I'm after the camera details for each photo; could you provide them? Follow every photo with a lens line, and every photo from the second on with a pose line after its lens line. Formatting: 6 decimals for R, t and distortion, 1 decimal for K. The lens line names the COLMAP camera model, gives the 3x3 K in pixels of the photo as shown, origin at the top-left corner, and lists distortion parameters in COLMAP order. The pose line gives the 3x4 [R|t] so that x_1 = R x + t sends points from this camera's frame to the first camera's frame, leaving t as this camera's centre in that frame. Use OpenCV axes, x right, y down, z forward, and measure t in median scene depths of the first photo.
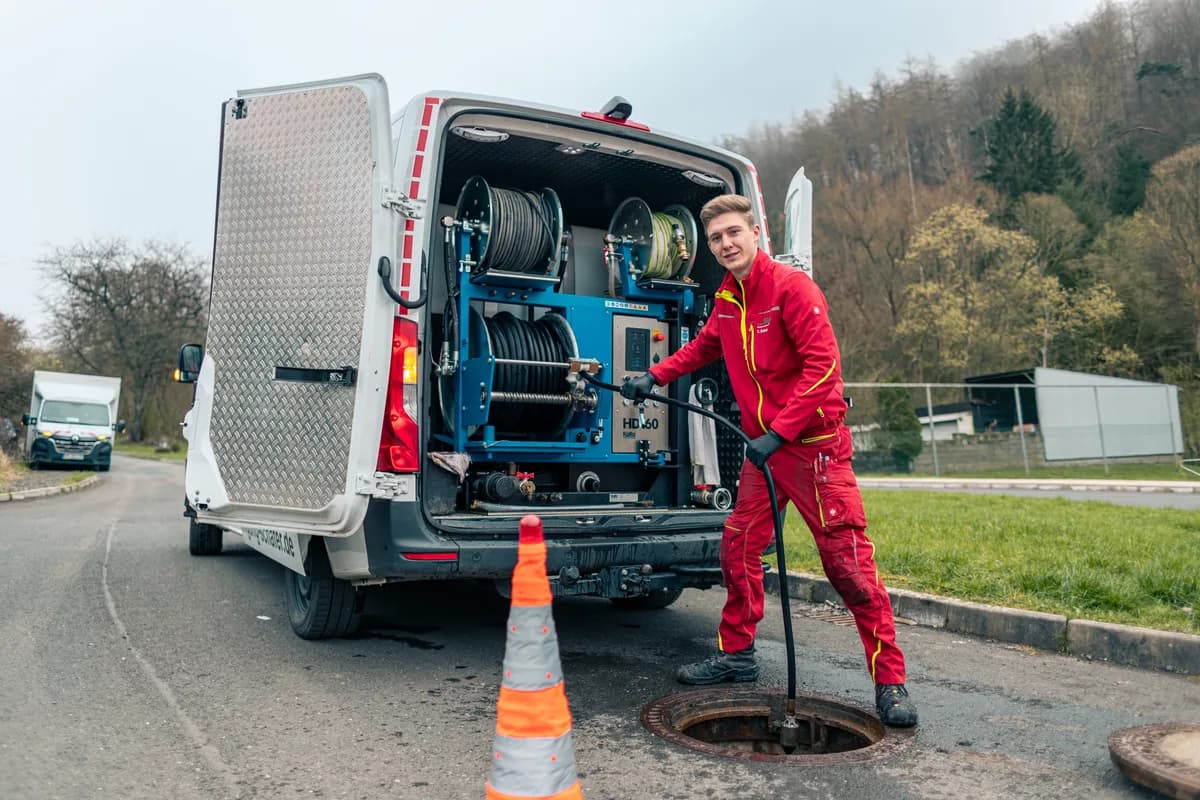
lens RADIAL K [[936.9, 0, 600.0], [0, 936.9, 400.0], [0, 0, 1]] dist [0.035698, 0.004870]
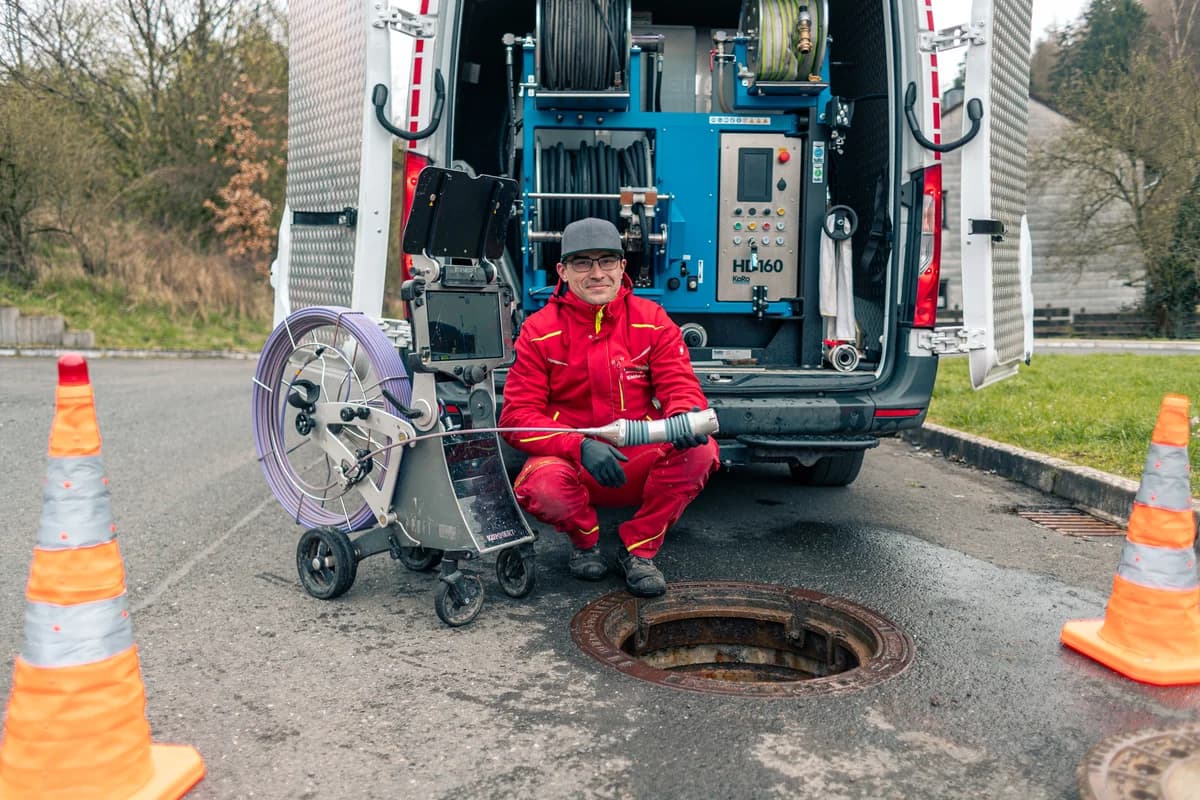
lens RADIAL K [[936.9, 0, 600.0], [0, 936.9, 400.0], [0, 0, 1]] dist [0.035698, 0.004870]
pose [[0.885779, 0.042649, -0.462143, 0.313110], [0.025023, 0.989932, 0.139317, 0.023773], [0.463432, -0.134968, 0.875794, 0.194061]]
